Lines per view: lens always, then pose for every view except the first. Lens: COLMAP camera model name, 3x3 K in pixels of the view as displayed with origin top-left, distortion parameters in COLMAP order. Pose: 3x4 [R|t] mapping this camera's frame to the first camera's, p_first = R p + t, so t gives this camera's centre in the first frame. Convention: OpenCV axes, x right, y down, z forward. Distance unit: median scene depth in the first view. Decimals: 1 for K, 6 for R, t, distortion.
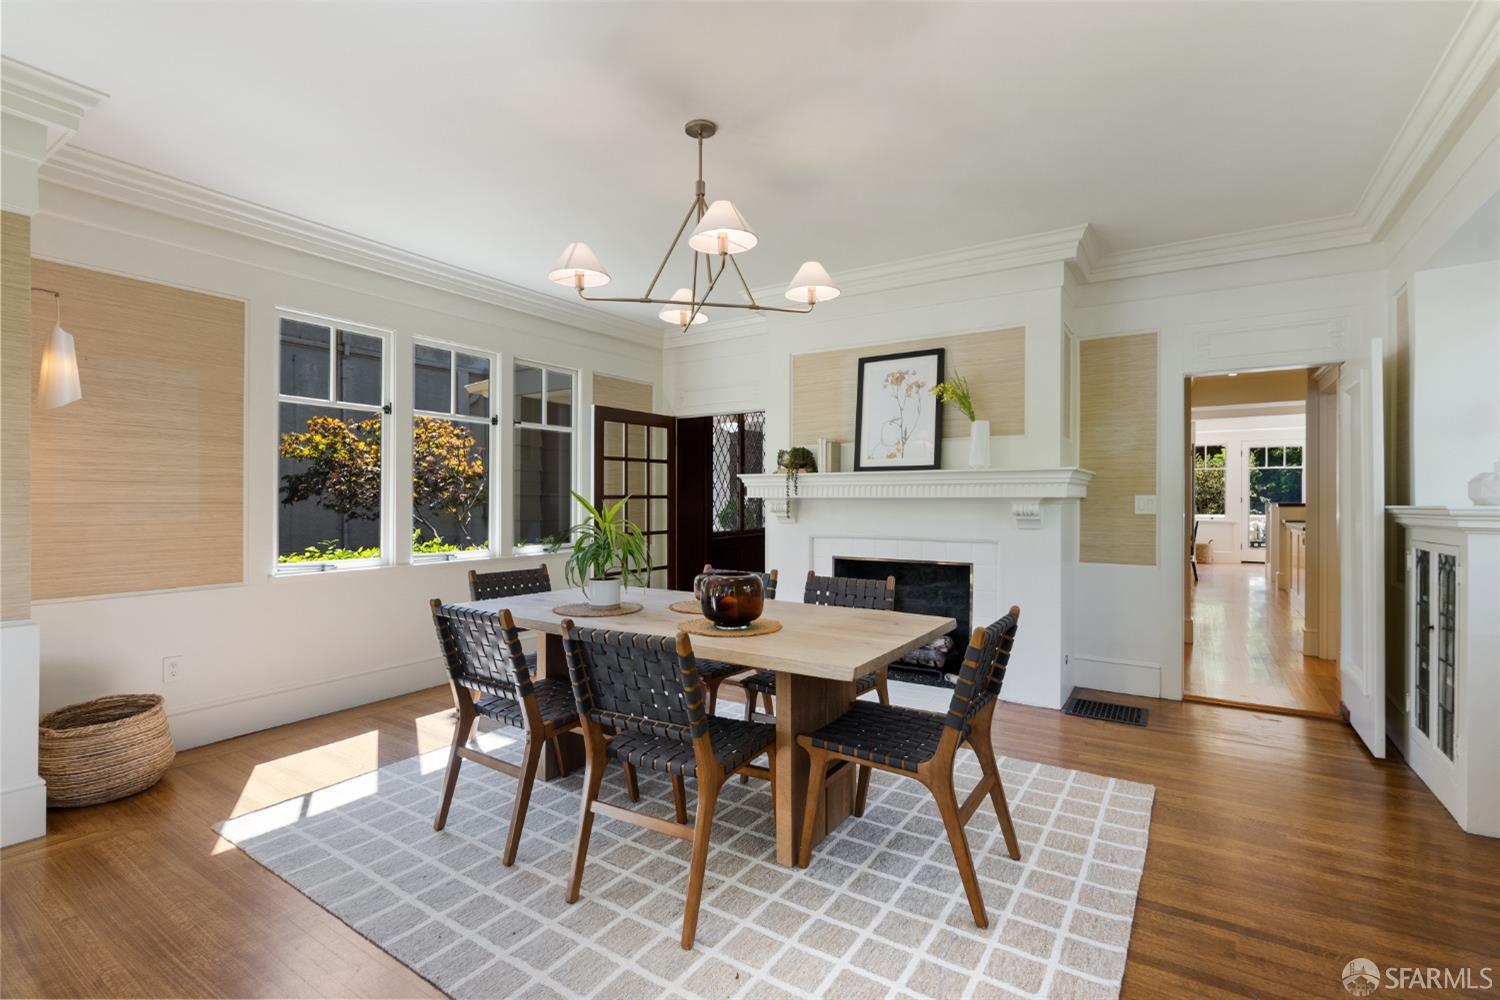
lens RADIAL K [[682.2, 0, 749.7], [0, 682.2, 515.9], [0, 0, 1]] dist [-0.002423, -0.000280]
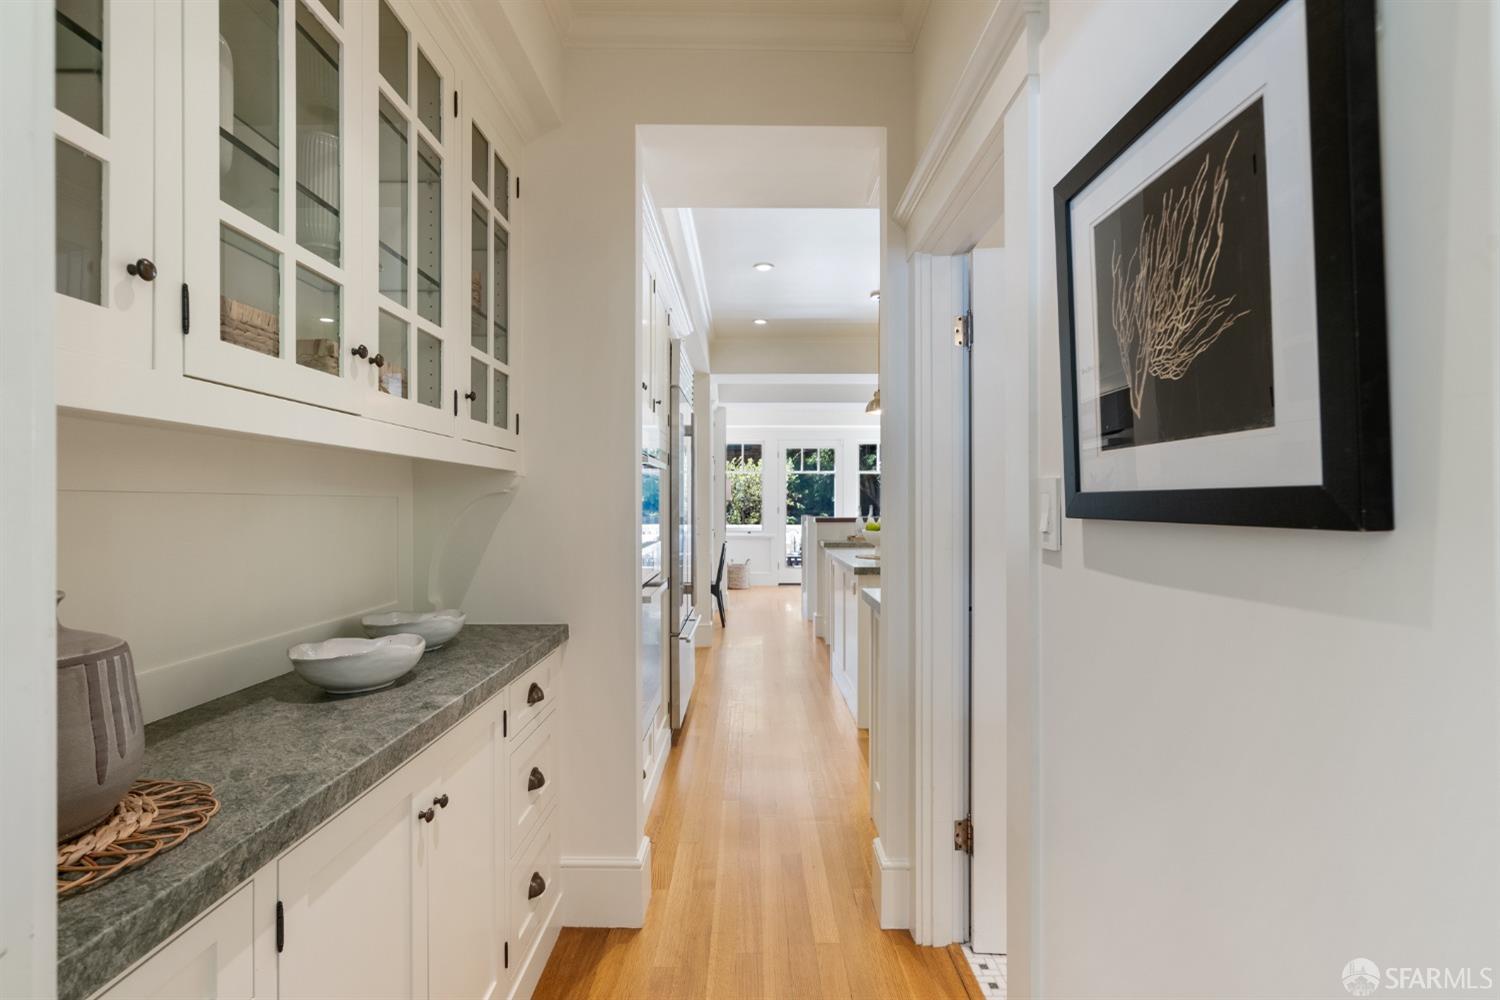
lens RADIAL K [[682.2, 0, 749.7], [0, 682.2, 515.9], [0, 0, 1]] dist [-0.002423, -0.000280]
pose [[0.840268, -0.003548, 0.542160, 0.236957], [0.006957, 0.999967, -0.004239, -0.012754], [-0.542127, 0.007334, 0.840265, 0.313152]]
